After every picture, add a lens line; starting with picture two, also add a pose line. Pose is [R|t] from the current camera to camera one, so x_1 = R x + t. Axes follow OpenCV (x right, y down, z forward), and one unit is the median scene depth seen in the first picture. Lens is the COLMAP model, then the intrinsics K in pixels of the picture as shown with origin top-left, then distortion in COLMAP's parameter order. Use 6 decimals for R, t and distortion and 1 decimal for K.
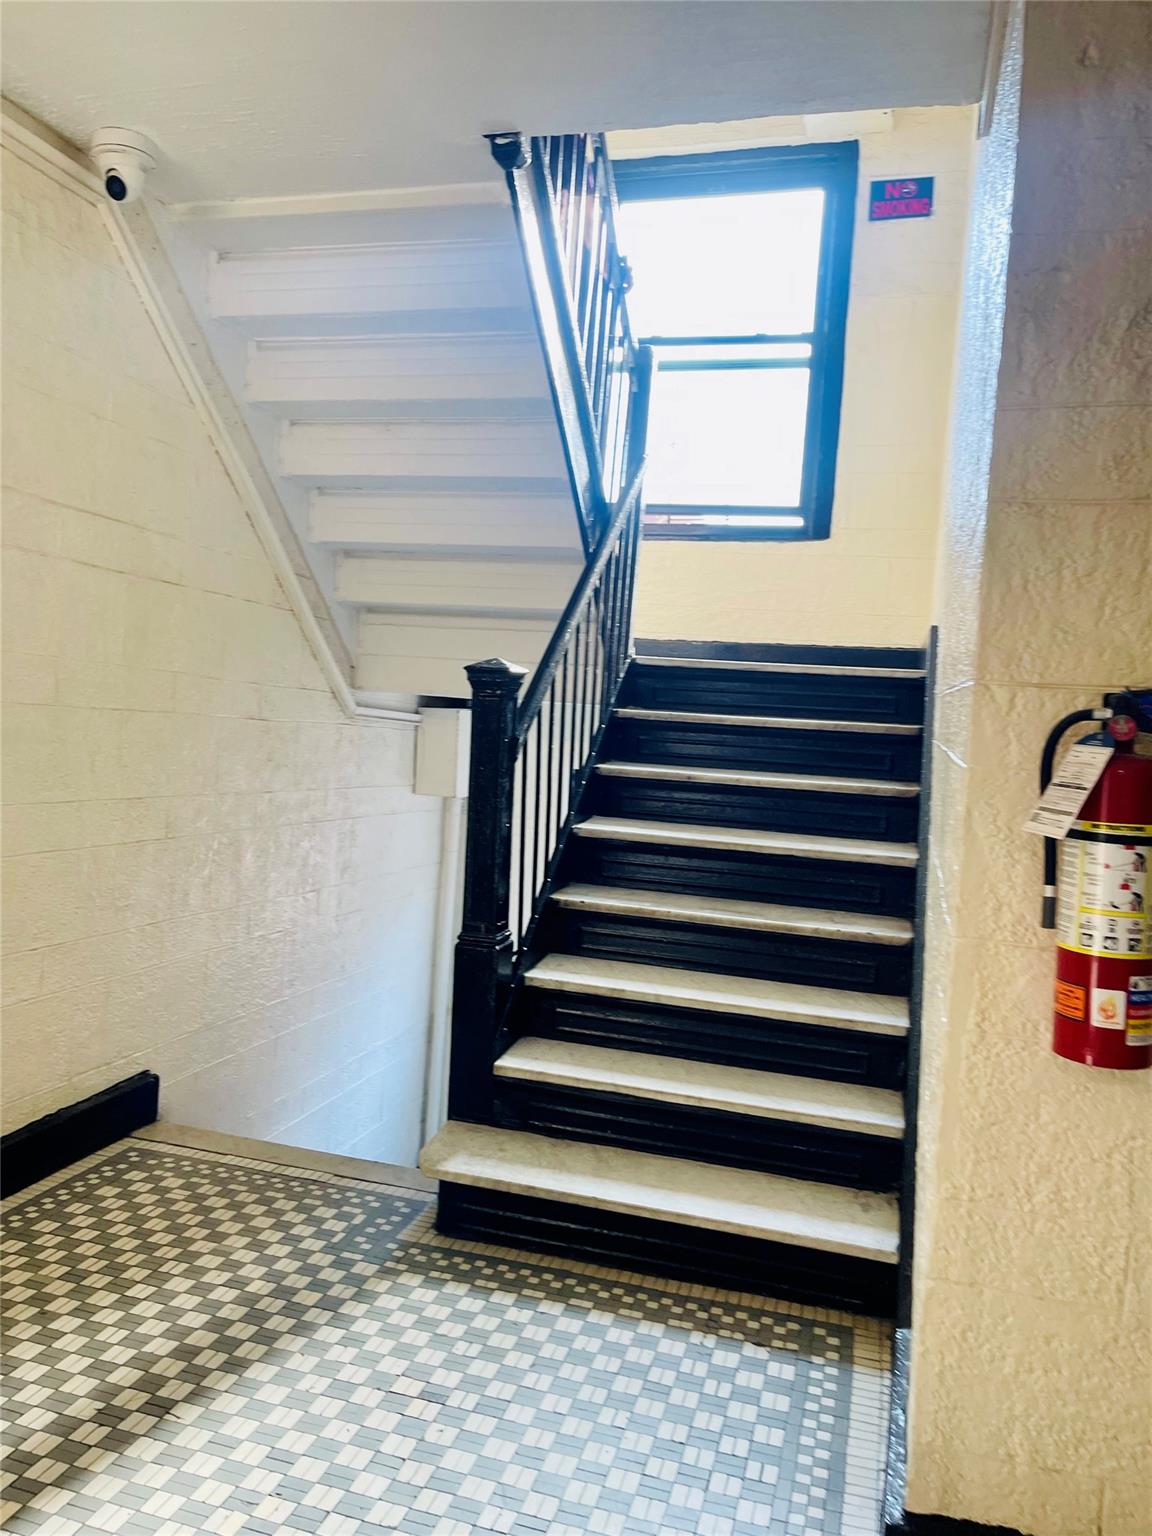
lens RADIAL K [[1131.6, 0, 576.0], [0, 1131.6, 768.0], [0, 0, 1]] dist [0.000956, 0.000318]
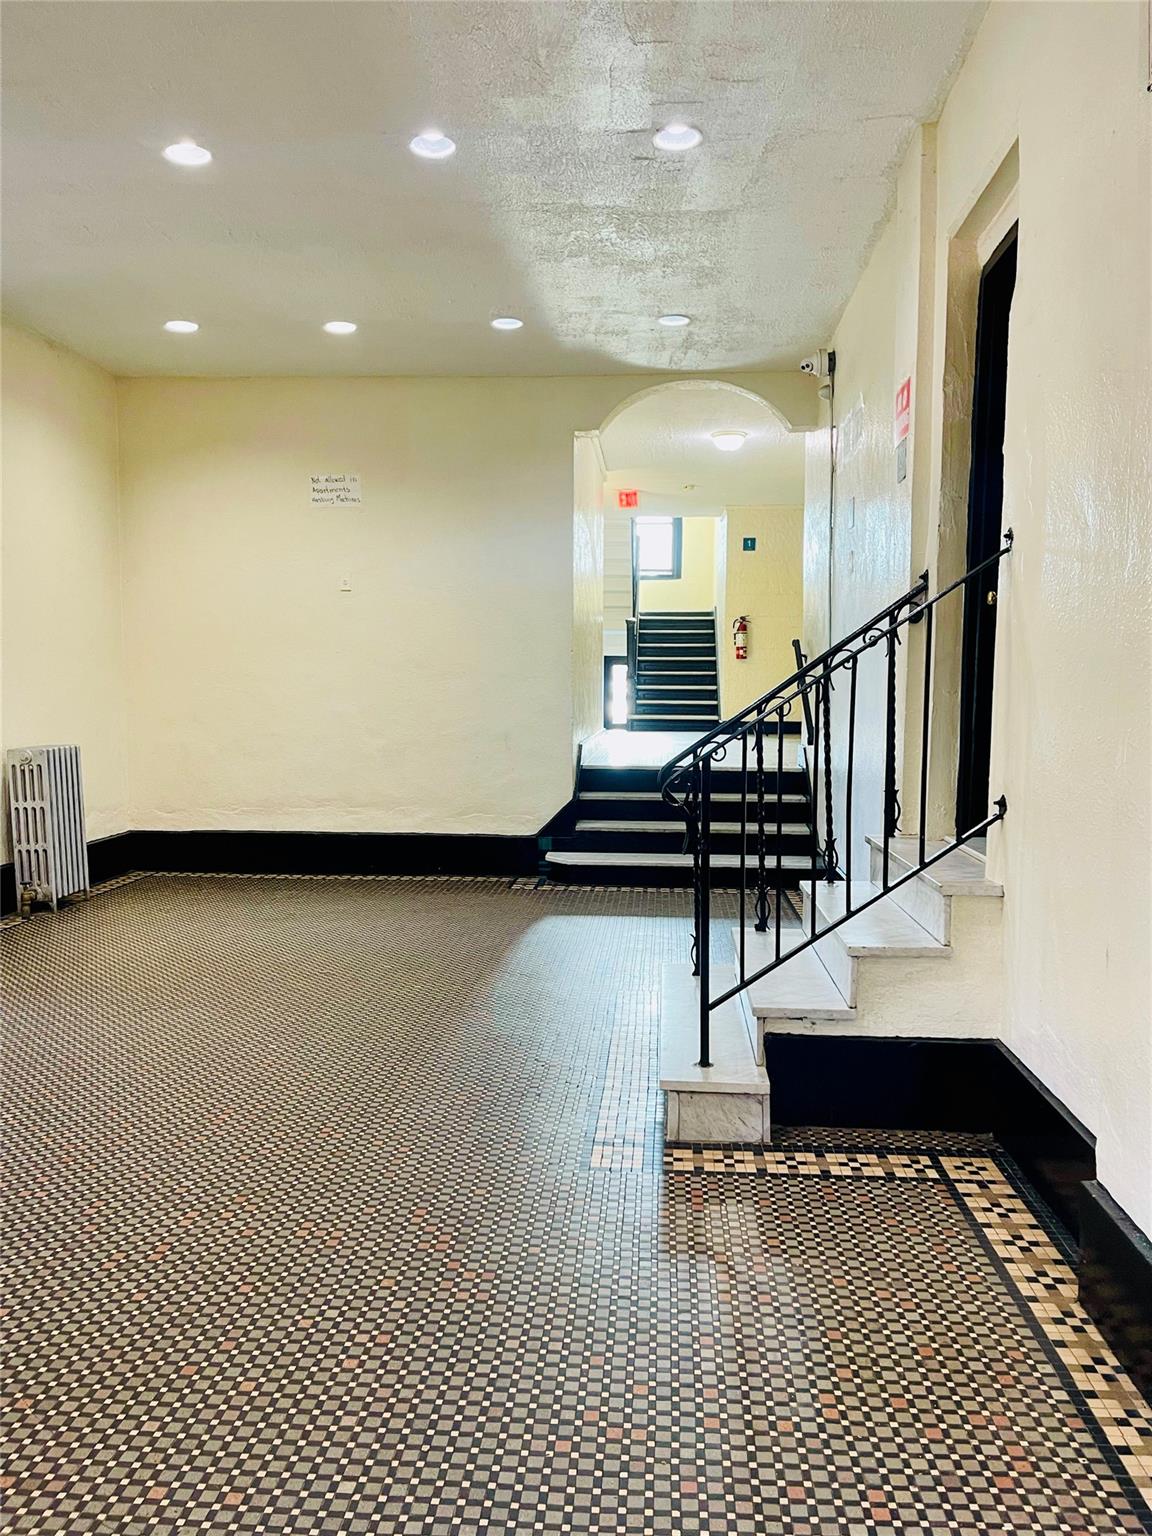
lens RADIAL K [[1131.6, 0, 576.0], [0, 1131.6, 768.0], [0, 0, 1]] dist [0.000956, 0.000318]
pose [[0.978337, -0.082228, 0.189987, -0.948576], [0.077731, 0.996492, 0.031017, 0.276335], [-0.191871, -0.015578, 0.981297, -2.771495]]
